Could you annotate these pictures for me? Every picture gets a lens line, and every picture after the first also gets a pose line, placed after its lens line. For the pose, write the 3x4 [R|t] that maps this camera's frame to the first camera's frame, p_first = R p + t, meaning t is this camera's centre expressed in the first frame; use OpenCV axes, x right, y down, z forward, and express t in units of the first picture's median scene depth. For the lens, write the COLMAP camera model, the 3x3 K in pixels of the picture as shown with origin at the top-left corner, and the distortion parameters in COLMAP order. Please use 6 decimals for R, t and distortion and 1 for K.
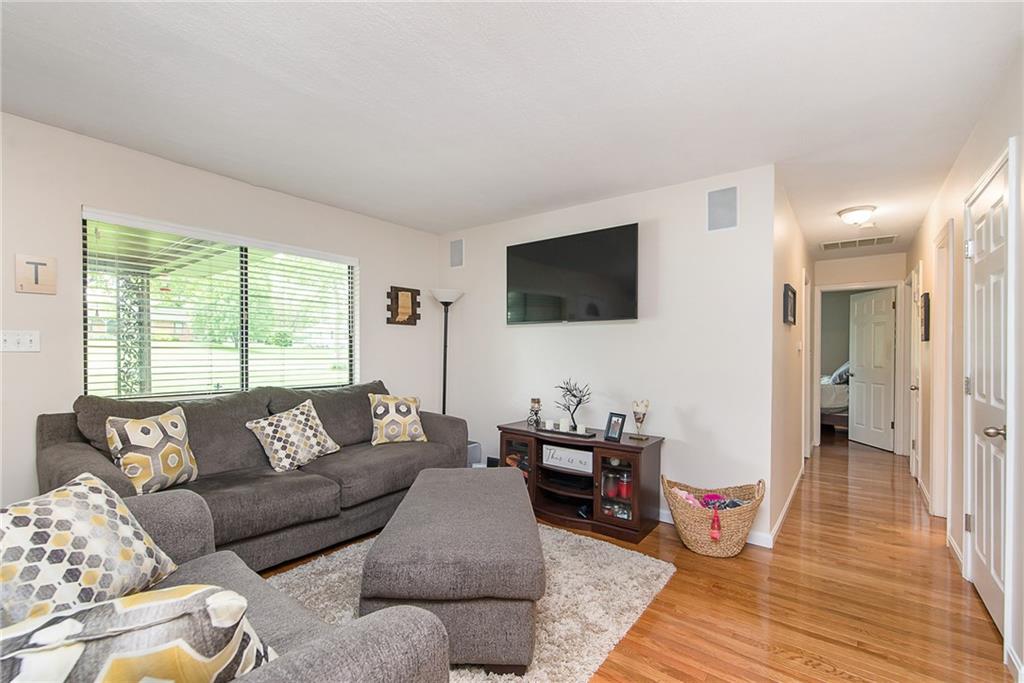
lens RADIAL K [[453.4, 0, 510.8], [0, 453.4, 348.9], [0, 0, 1]] dist [-0.017477, 0.000225]
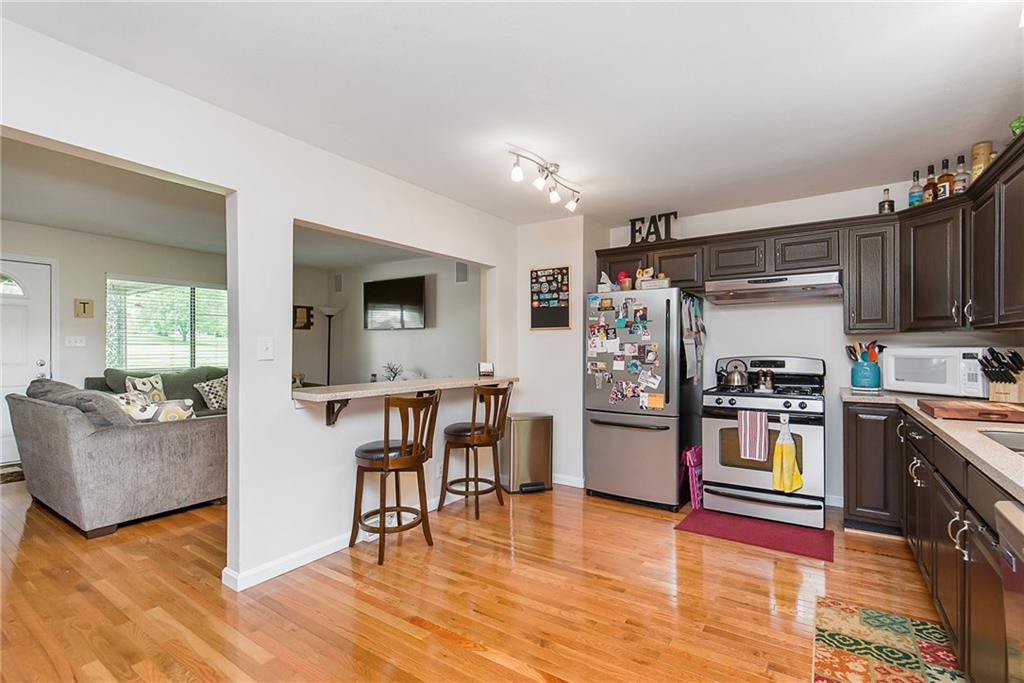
lens RADIAL K [[453.4, 0, 520.1], [0, 453.4, 341.5], [0, 0, 1]] dist [-0.017477, 0.000225]
pose [[0.995457, 0.004935, 0.095080, 0.577291], [-0.004637, 0.999984, -0.003360, -0.014693], [-0.095095, 0.002904, 0.995464, -0.977030]]
